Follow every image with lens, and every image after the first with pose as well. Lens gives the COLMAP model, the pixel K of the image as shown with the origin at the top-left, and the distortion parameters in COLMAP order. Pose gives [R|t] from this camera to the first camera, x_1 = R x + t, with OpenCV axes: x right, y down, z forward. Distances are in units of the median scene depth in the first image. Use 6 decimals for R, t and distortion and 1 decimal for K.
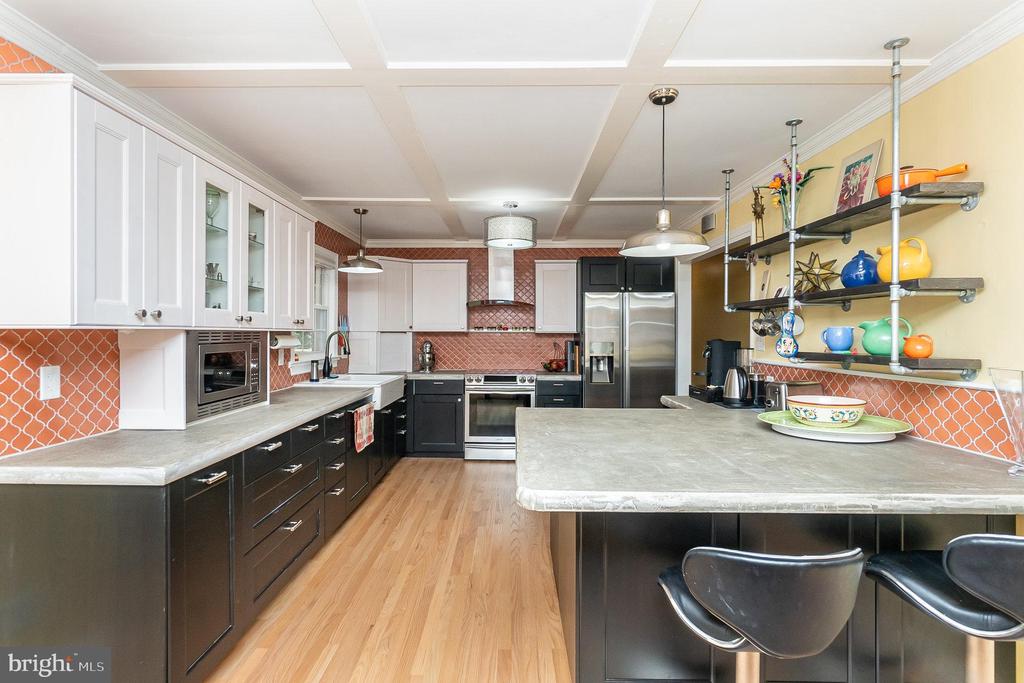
lens RADIAL K [[499.4, 0, 492.3], [0, 499.4, 335.0], [0, 0, 1]] dist [0.001865, -0.000419]
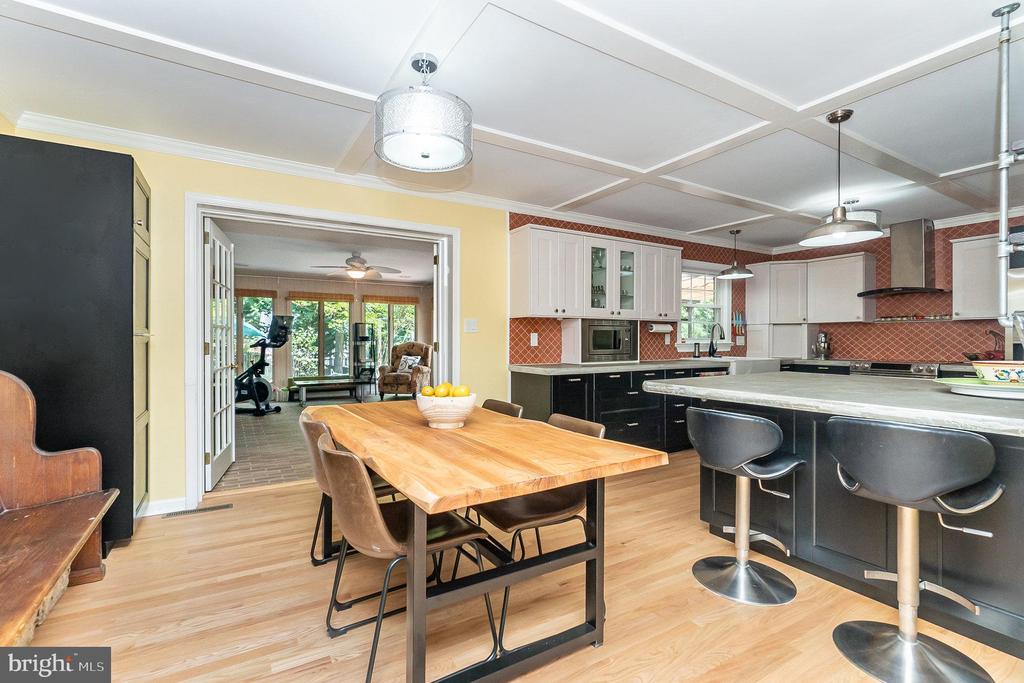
lens RADIAL K [[457.0, 0, 512.2], [0, 457.0, 349.1], [0, 0, 1]] dist [-0.002419, 0.000810]
pose [[0.541753, 0.012981, -0.840438, 0.375459], [-0.001022, 0.999890, 0.014784, 0.039475], [0.840537, -0.007150, 0.541706, -0.135633]]
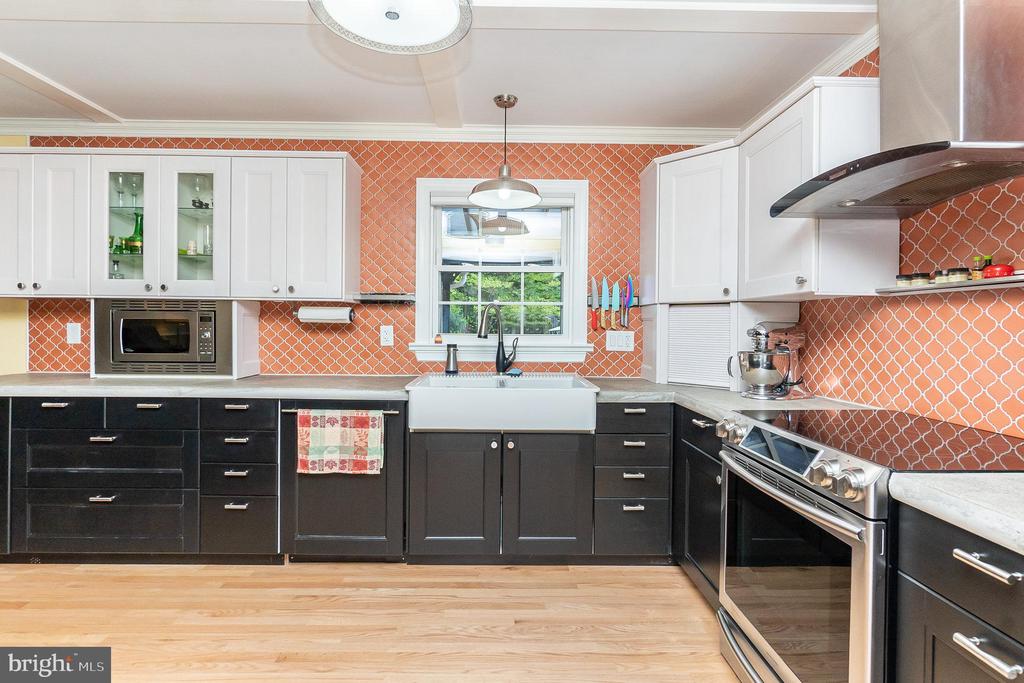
lens RADIAL K [[499.4, 0, 505.0], [0, 499.4, 331.8], [0, 0, 1]] dist [0.001865, -0.000419]
pose [[0.055065, 0.004185, -0.998474, 0.291273], [-0.014098, 0.999895, 0.003414, 0.023395], [0.998383, 0.013889, 0.055118, 0.830728]]
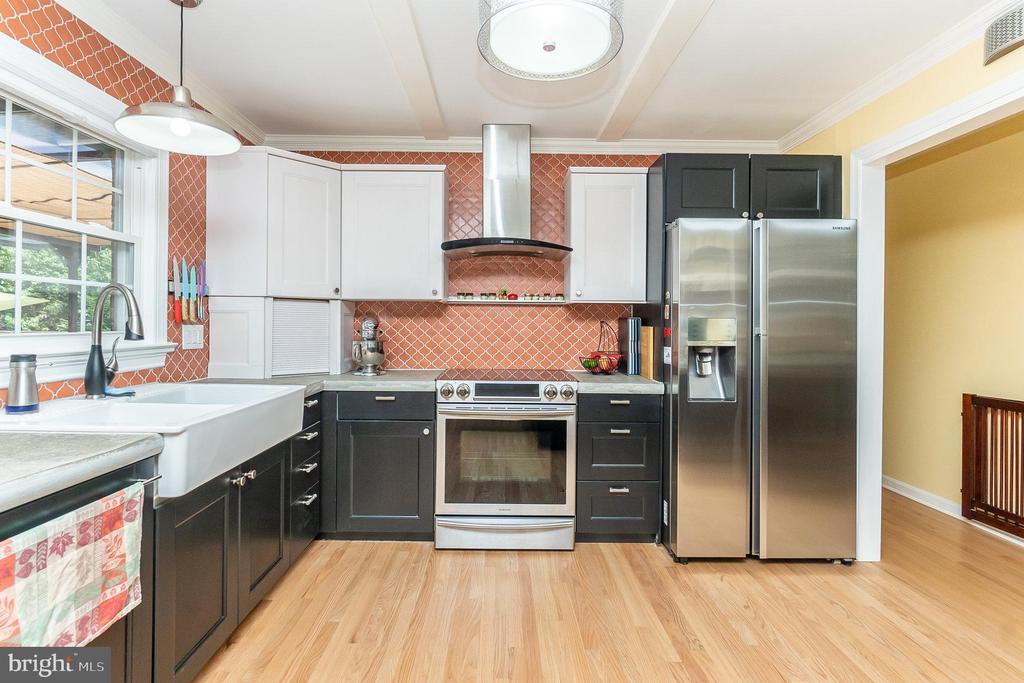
lens RADIAL K [[499.4, 0, 495.0], [0, 499.4, 324.5], [0, 0, 1]] dist [0.001865, -0.000419]
pose [[0.999586, 0.002968, 0.028605, -0.010827], [-0.002925, 0.999994, -0.001565, 0.022086], [-0.028610, 0.001480, 0.999590, 0.493535]]
